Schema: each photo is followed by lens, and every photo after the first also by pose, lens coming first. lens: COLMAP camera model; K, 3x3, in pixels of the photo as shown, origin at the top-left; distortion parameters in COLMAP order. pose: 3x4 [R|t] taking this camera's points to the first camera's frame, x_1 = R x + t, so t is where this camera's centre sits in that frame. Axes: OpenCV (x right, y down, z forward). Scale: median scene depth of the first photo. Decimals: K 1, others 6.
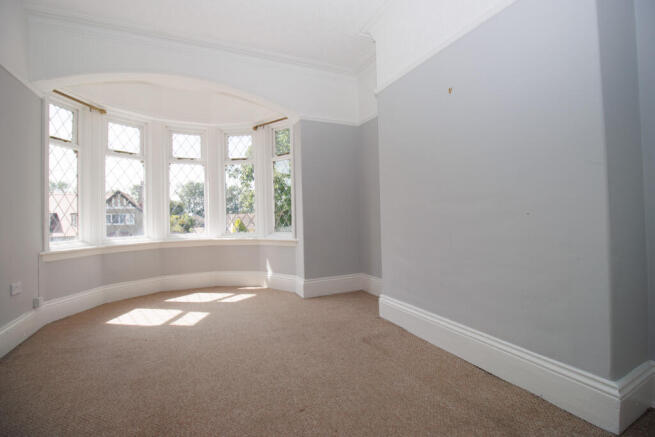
lens RADIAL K [[308.2, 0, 330.3], [0, 308.2, 215.6], [0, 0, 1]] dist [-0.003272, -0.000610]
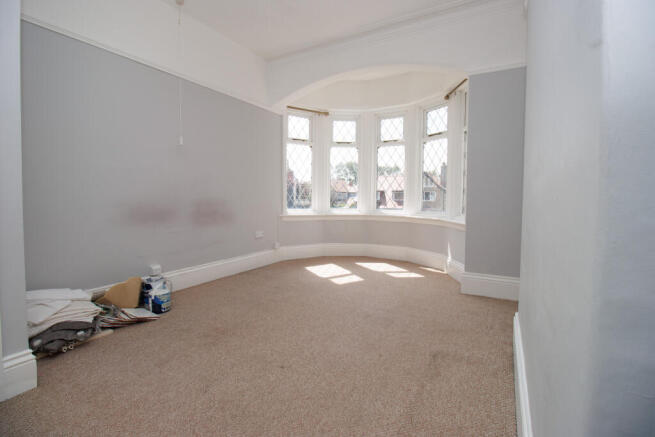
lens RADIAL K [[308.2, 0, 329.6], [0, 308.2, 216.4], [0, 0, 1]] dist [-0.003272, -0.000610]
pose [[0.574441, 0.072561, -0.815324, 0.381145], [-0.019608, 0.996997, 0.074915, 0.003997], [0.818311, -0.027048, 0.574139, 0.230196]]
